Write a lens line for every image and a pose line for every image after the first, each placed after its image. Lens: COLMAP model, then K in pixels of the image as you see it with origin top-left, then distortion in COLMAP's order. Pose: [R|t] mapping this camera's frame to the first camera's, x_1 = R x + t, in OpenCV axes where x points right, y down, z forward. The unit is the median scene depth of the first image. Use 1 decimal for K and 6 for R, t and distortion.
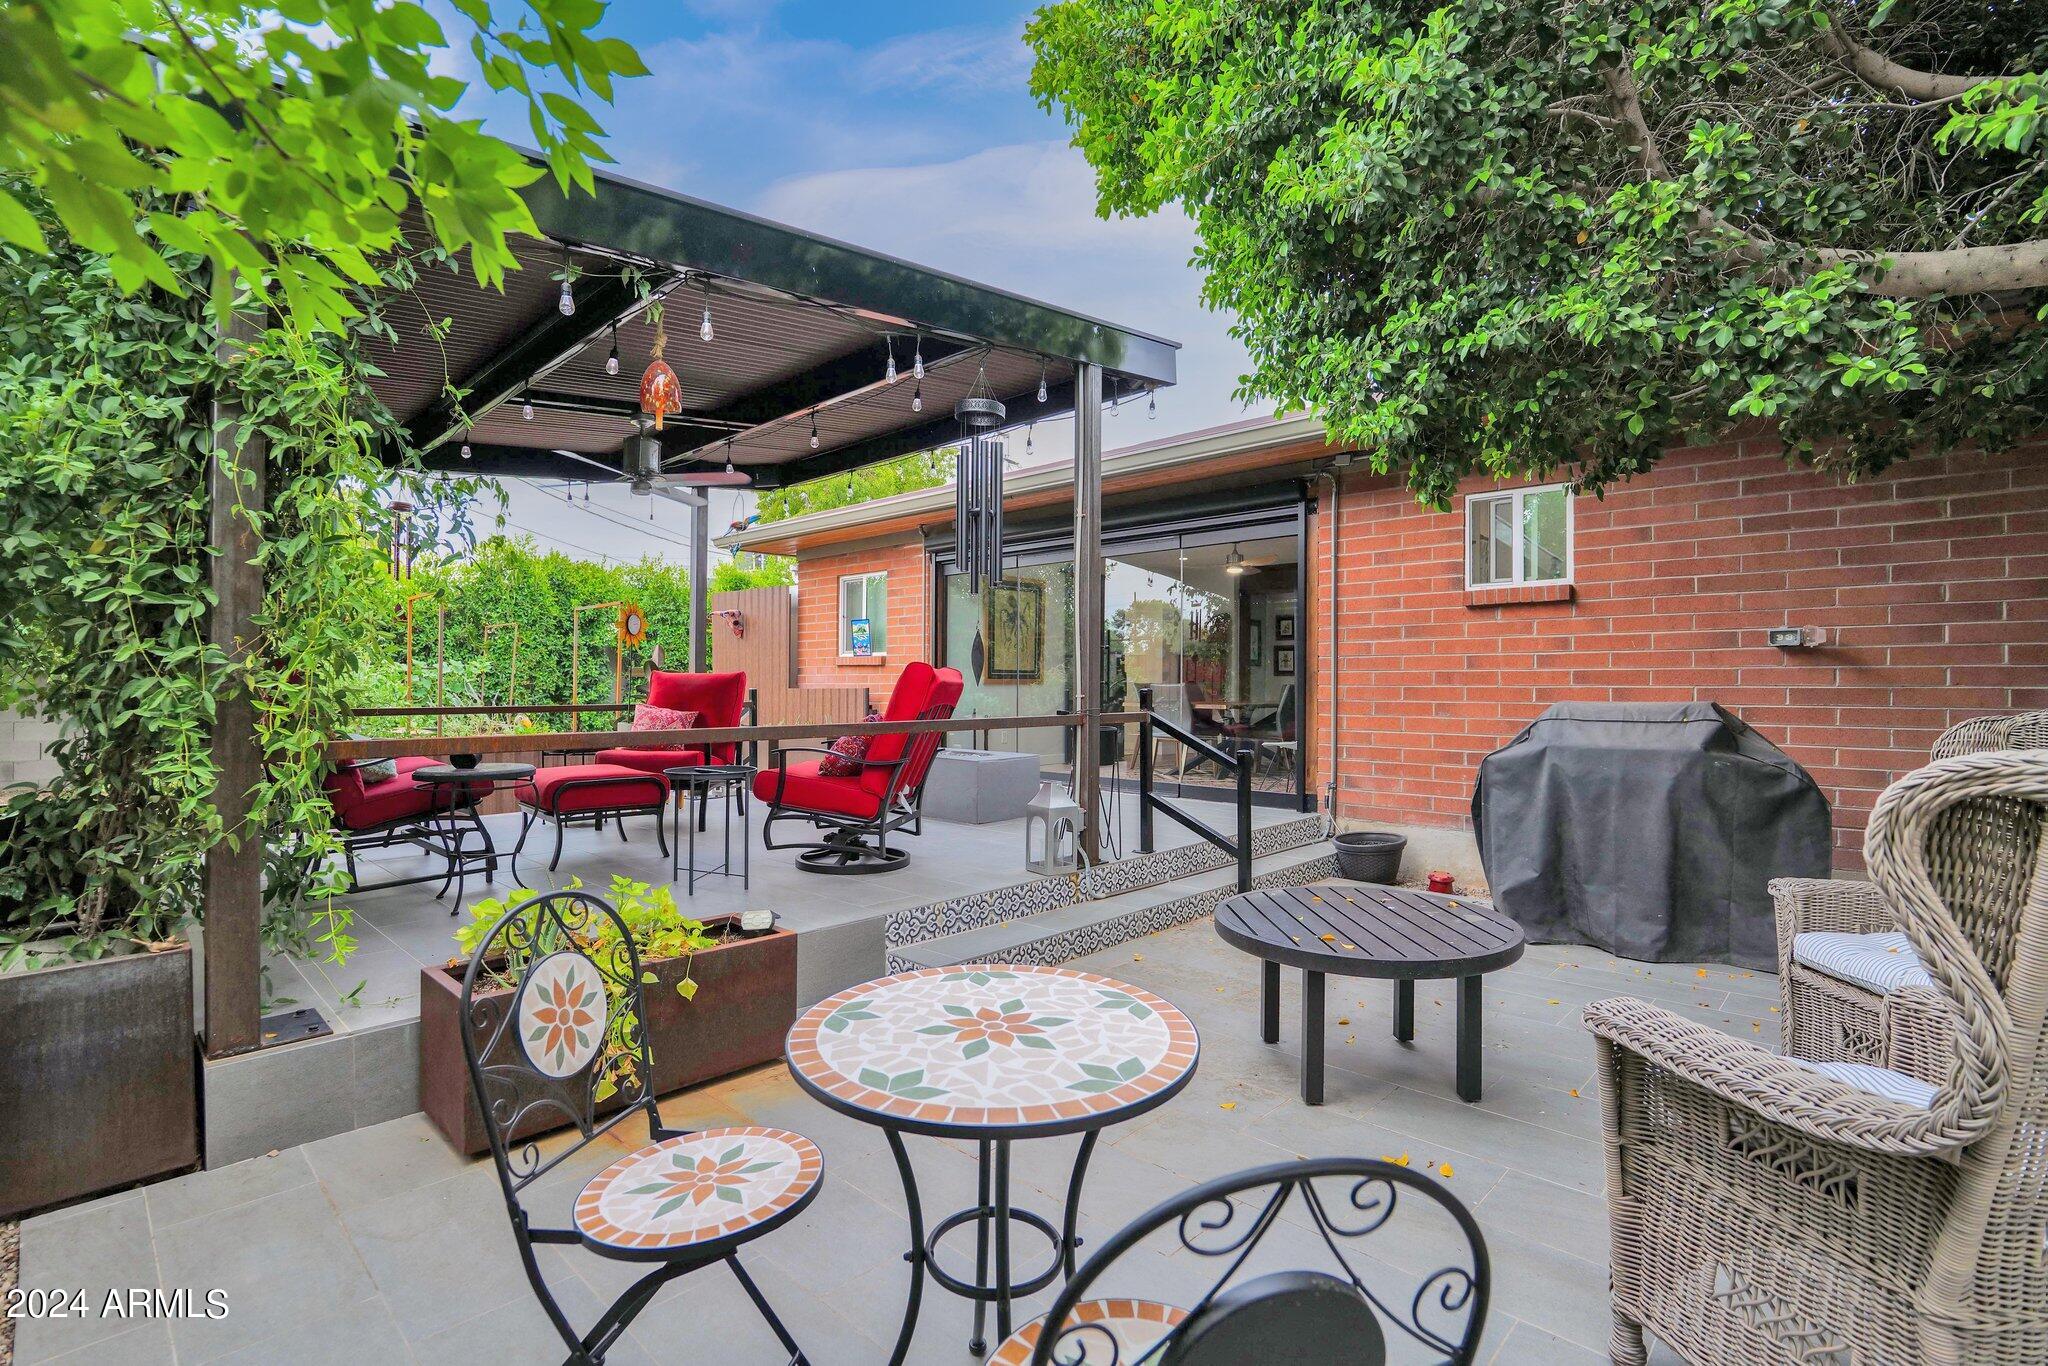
lens RADIAL K [[952.6, 0, 1036.0], [0, 952.6, 675.4], [0, 0, 1]] dist [-0.022349, 0.001985]
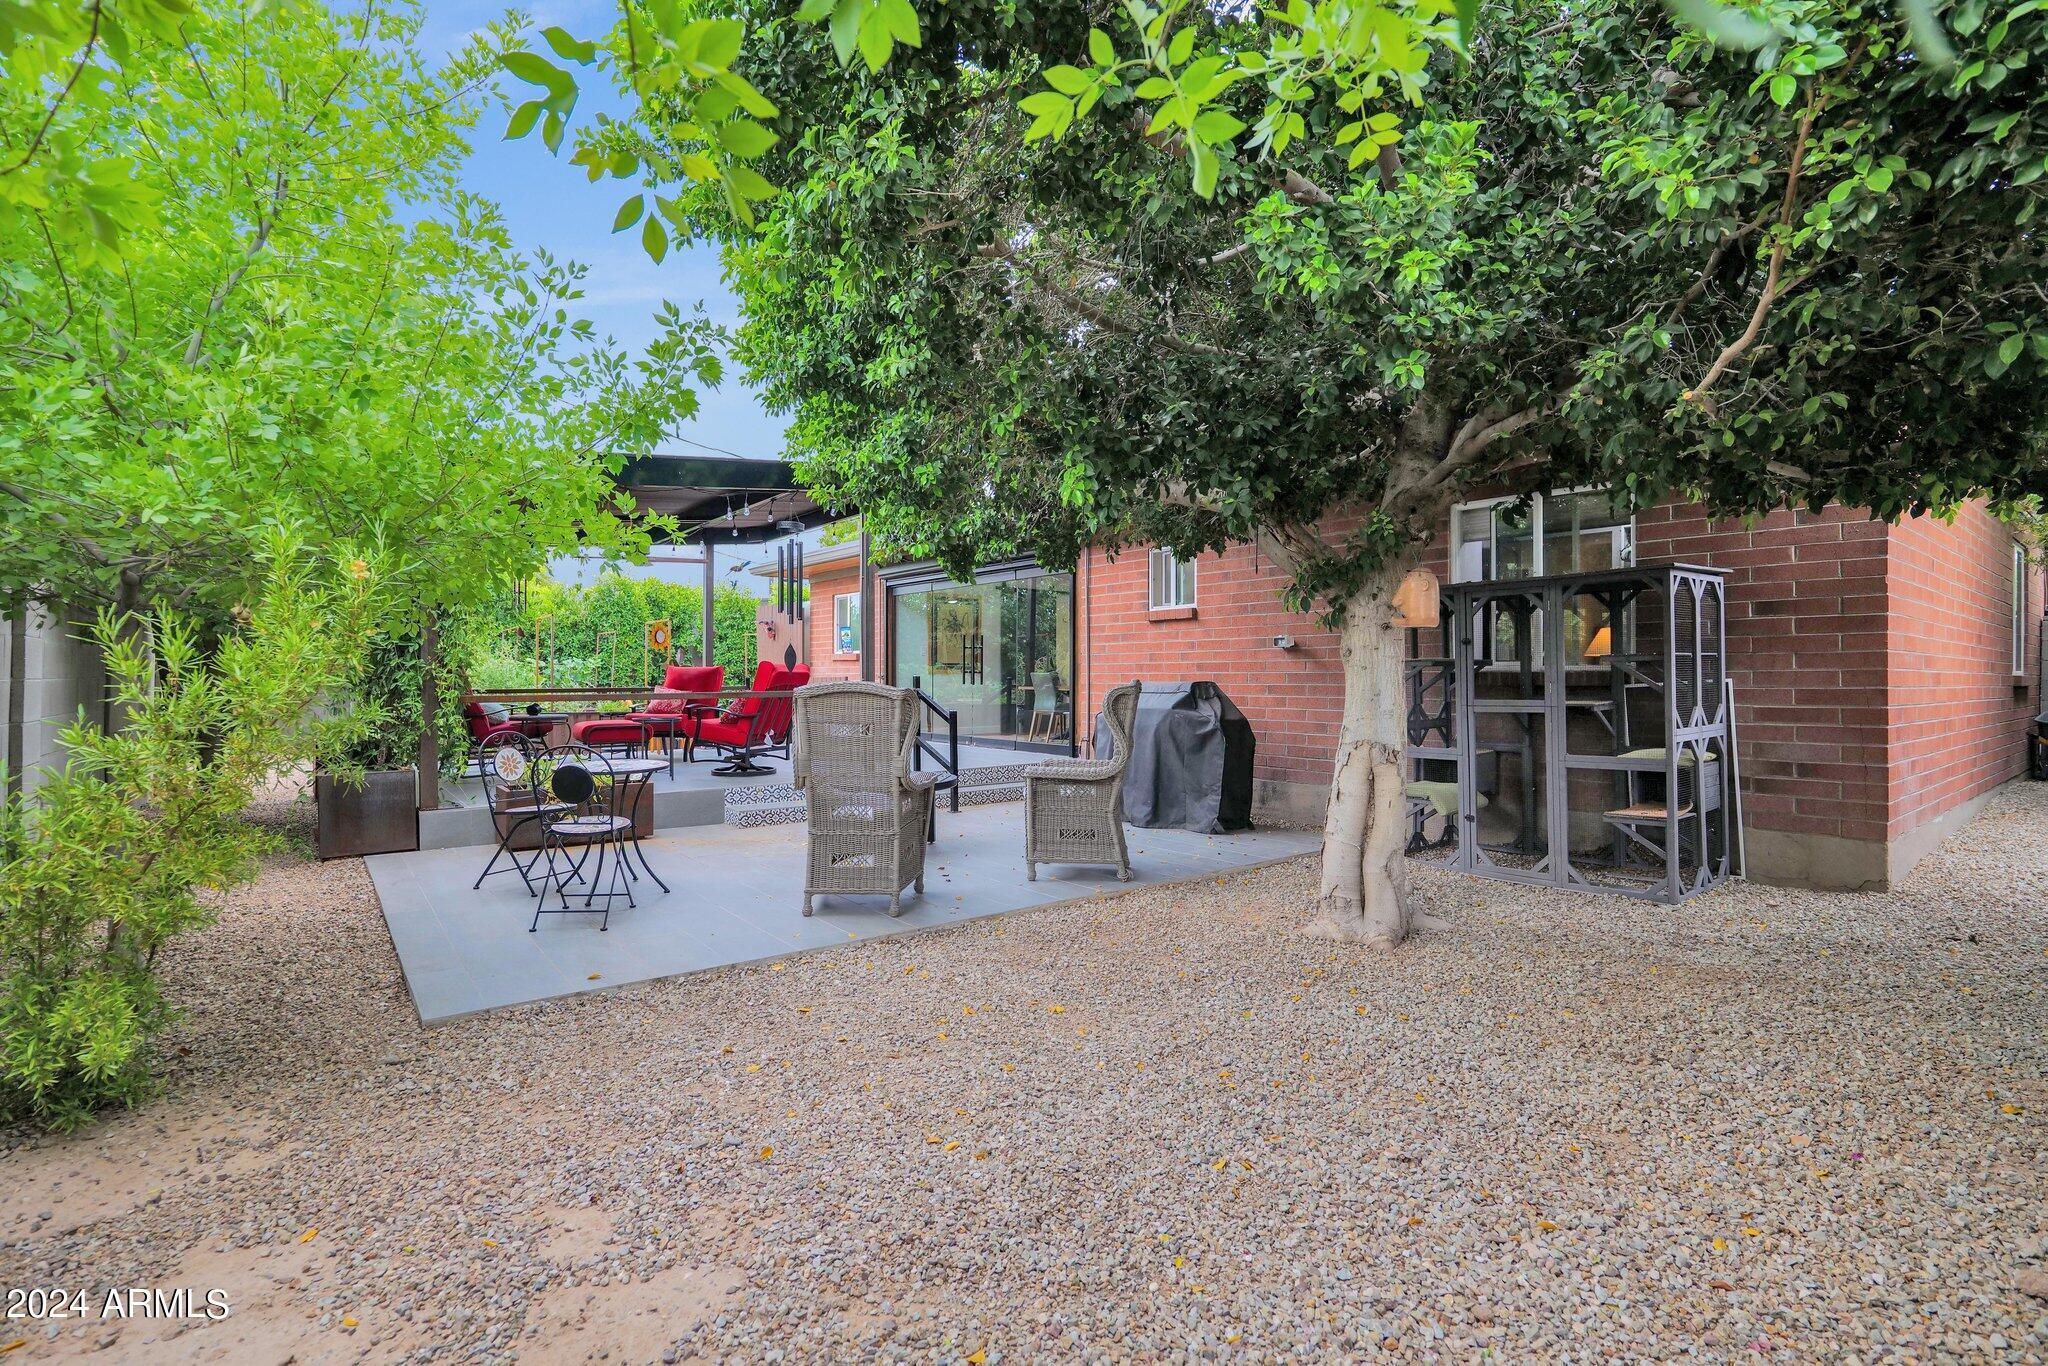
lens RADIAL K [[952.6, 0, 1013.2], [0, 952.6, 680.2], [0, 0, 1]] dist [-0.022349, 0.001985]
pose [[0.986759, -0.002656, -0.162170, 0.566416], [0.005055, 0.999884, 0.014381, -0.001086], [0.162113, -0.015010, 0.986658, -0.640594]]
